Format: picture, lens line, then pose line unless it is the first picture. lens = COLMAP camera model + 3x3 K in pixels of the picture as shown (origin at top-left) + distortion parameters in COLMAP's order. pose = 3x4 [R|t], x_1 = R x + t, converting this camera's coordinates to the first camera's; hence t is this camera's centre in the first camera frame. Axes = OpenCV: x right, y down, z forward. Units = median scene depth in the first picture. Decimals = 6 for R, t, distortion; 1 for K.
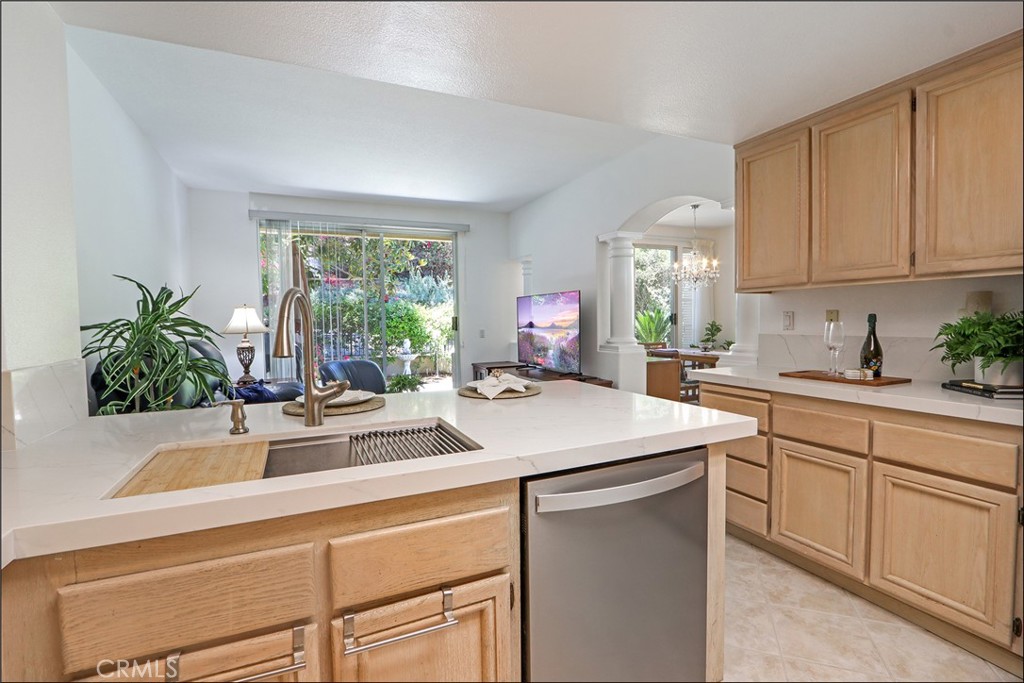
lens RADIAL K [[479.0, 0, 508.7], [0, 479.0, 338.2], [0, 0, 1]] dist [-0.018329, 0.003566]
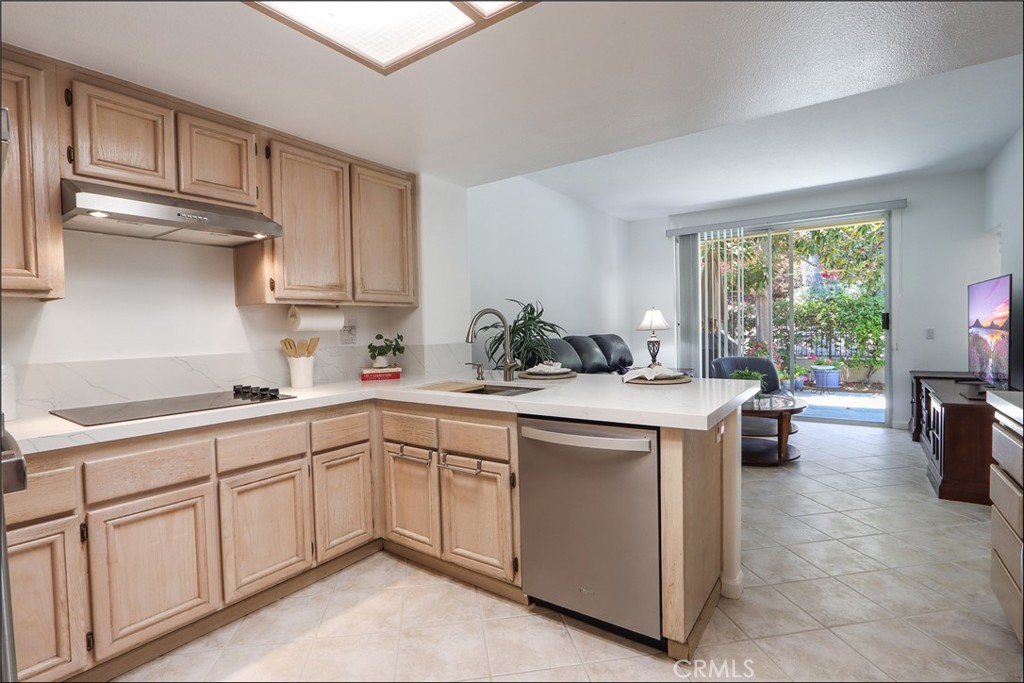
lens RADIAL K [[479.0, 0, 504.8], [0, 479.0, 344.7], [0, 0, 1]] dist [-0.018329, 0.003566]
pose [[0.498990, 0.037976, -0.865775, 0.318955], [-0.019034, 0.999279, 0.032862, -0.005338], [0.866399, 0.000081, 0.499353, 0.014753]]
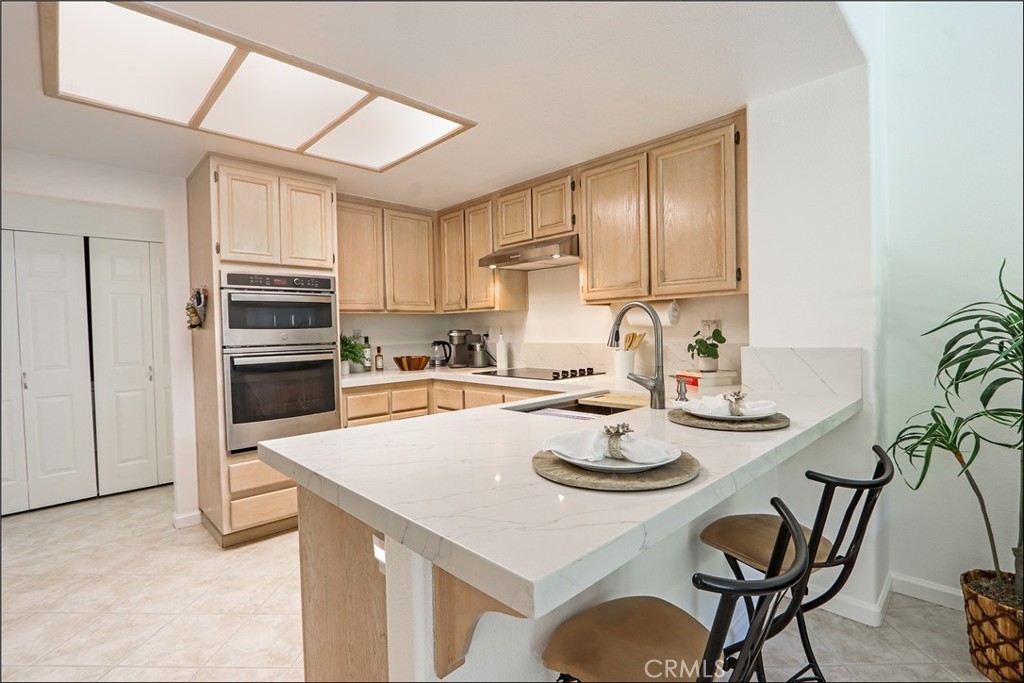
lens RADIAL K [[479.0, 0, 513.8], [0, 479.0, 337.2], [0, 0, 1]] dist [-0.018329, 0.003566]
pose [[-0.938614, 0.044240, -0.342121, 0.091146], [0.025610, 0.997942, 0.058784, -0.022062], [0.344017, 0.046414, -0.937815, 0.541561]]
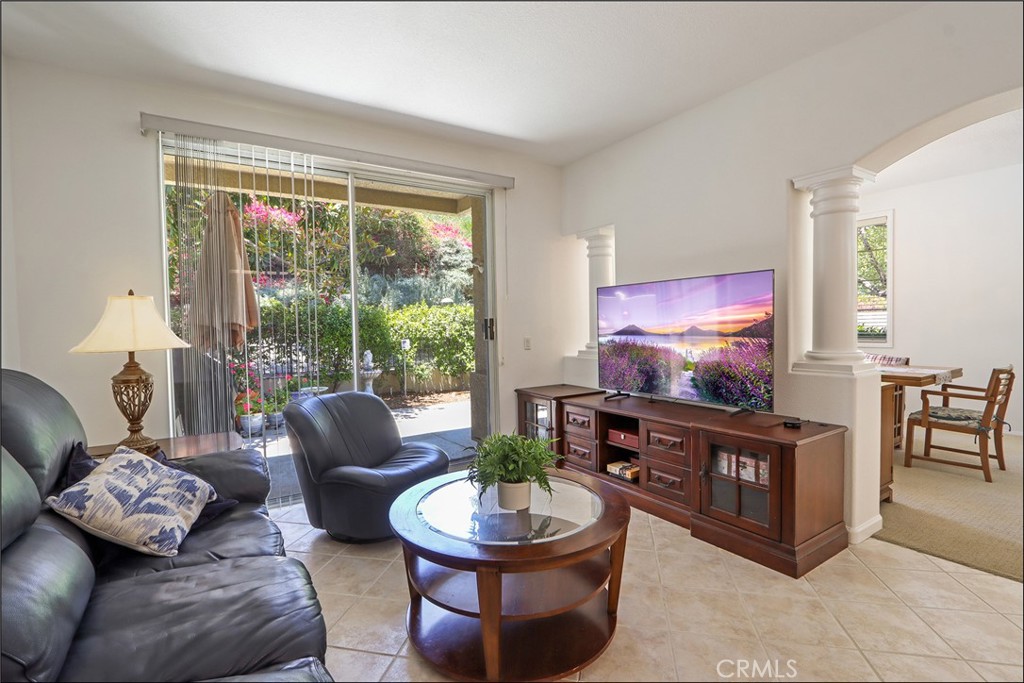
lens RADIAL K [[479.0, 0, 512.2], [0, 479.0, 344.0], [0, 0, 1]] dist [-0.018329, 0.003566]
pose [[0.987267, -0.011194, 0.158674, -0.218338], [0.011540, 0.999933, -0.001258, -0.010892], [-0.158650, 0.003073, 0.987330, 0.409581]]
